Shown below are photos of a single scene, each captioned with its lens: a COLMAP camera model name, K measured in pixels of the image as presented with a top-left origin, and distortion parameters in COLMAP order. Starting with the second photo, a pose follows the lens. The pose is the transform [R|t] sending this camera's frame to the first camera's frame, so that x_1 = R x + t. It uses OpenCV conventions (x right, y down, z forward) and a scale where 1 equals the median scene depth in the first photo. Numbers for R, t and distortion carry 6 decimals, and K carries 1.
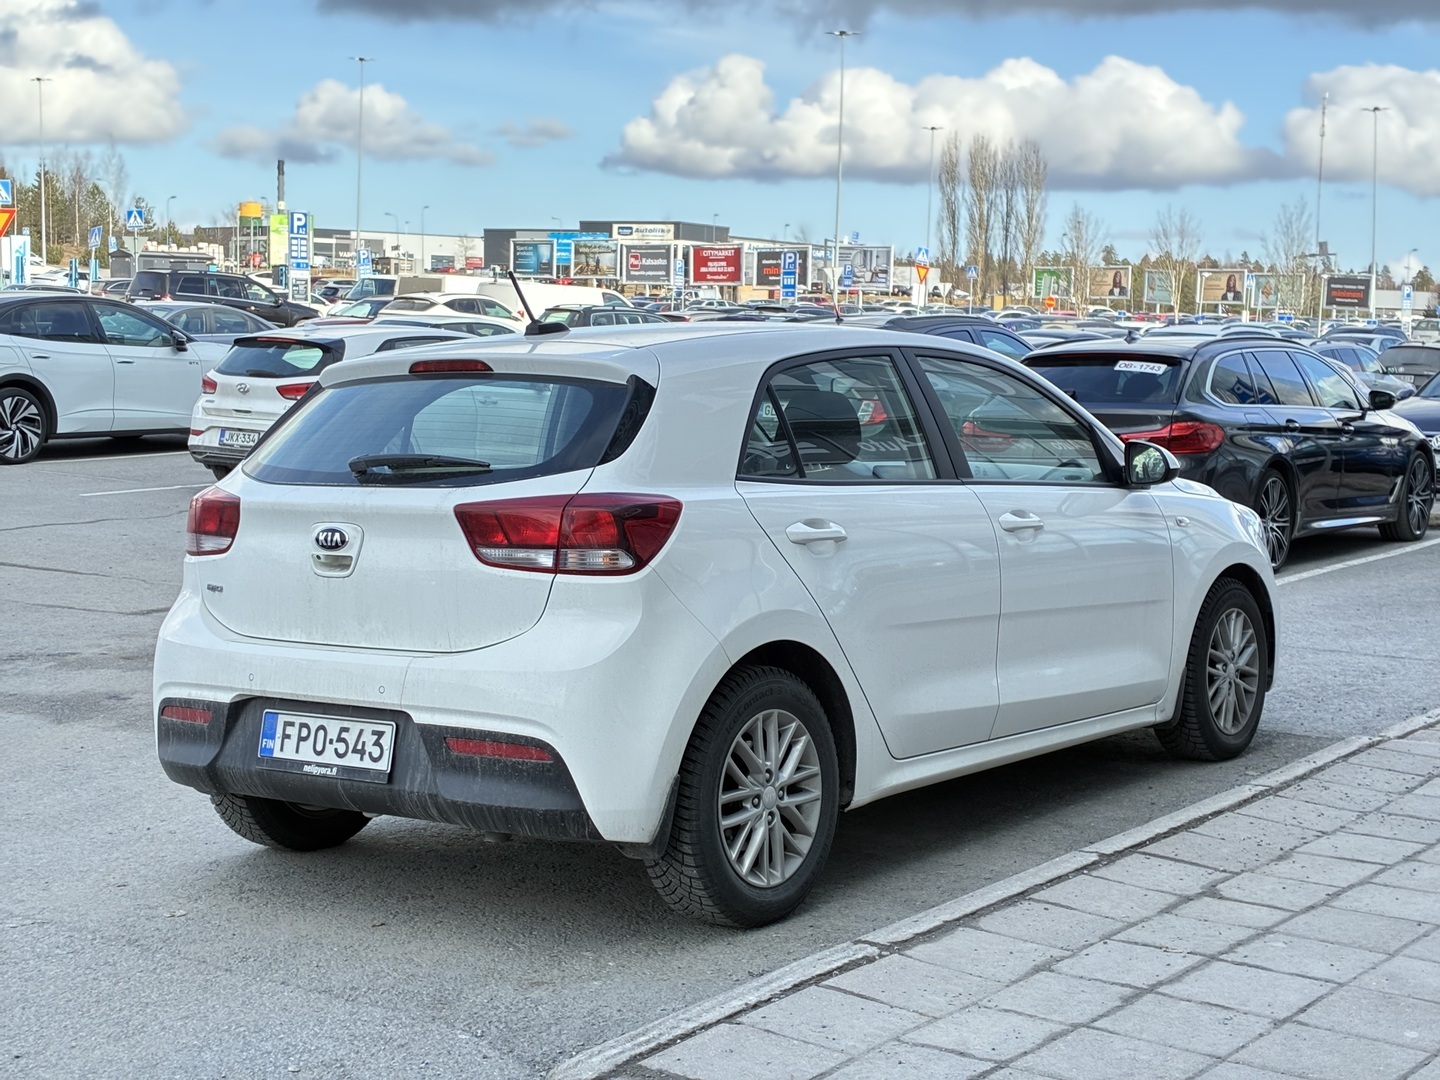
lens RADIAL K [[2162.0, 0, 720.2], [0, 2162.0, 542.7], [0, 0, 1]] dist [-0.005846, 0.000000]
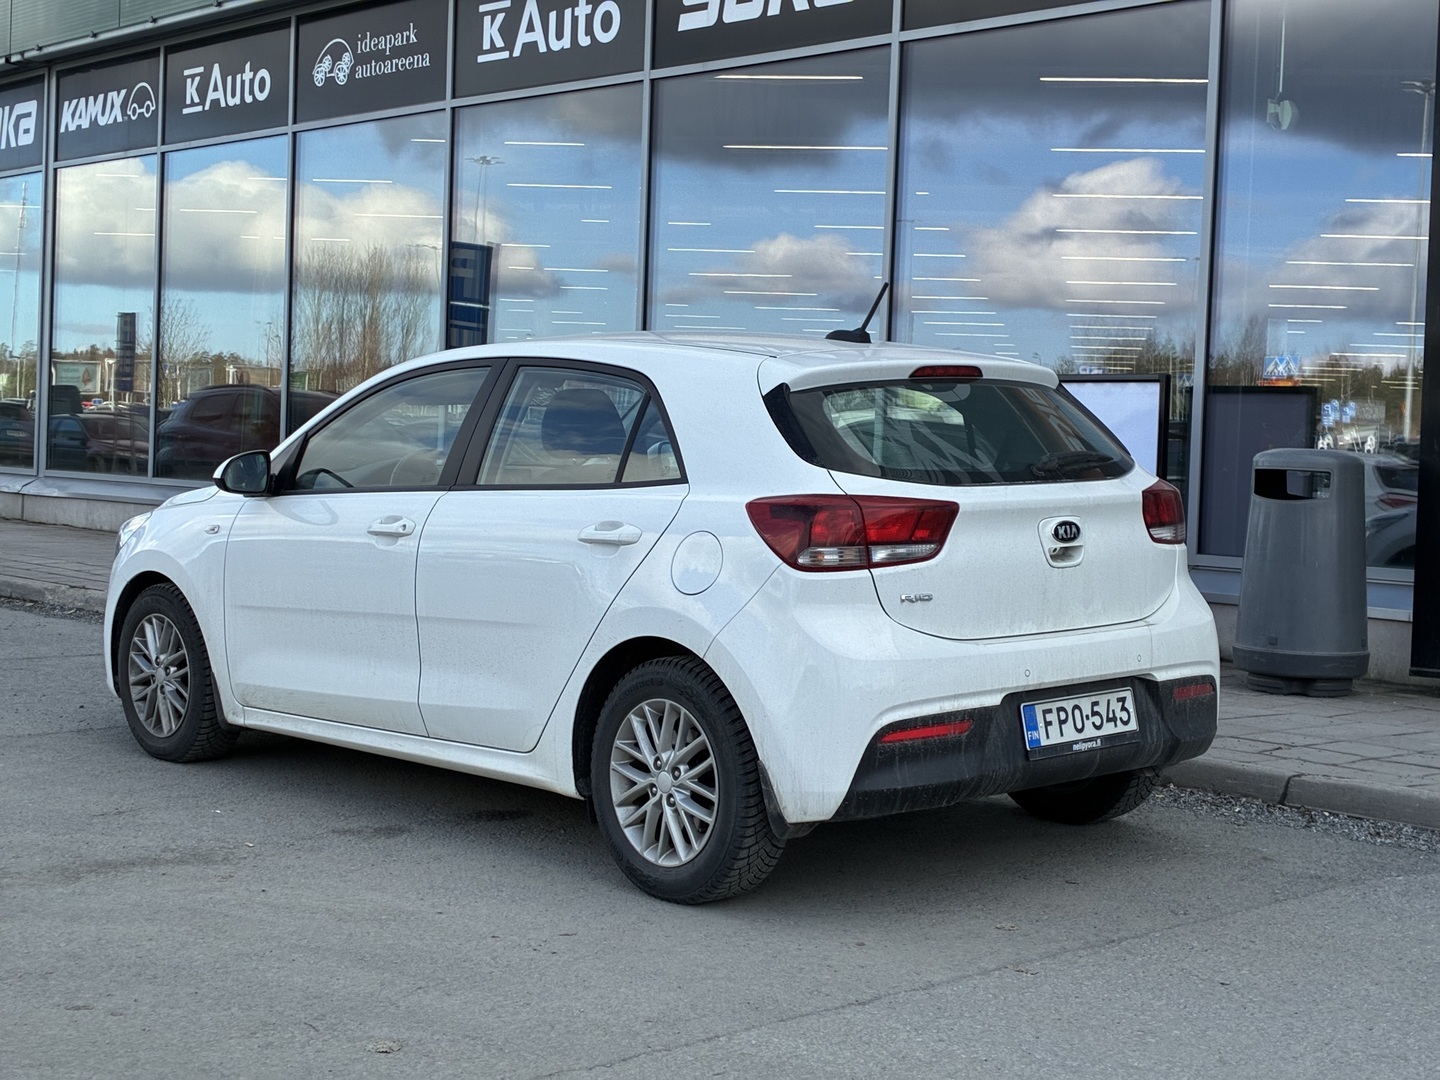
lens RADIAL K [[2162.0, 0, 720.5], [0, 2162.0, 537.9], [0, 0, 1]] dist [-0.005846, 0.000000]
pose [[0.218239, -0.058063, 0.974167, -1.268215], [0.058623, 0.997206, 0.046303, -0.058768], [-0.974133, 0.047004, 0.221033, 0.931866]]
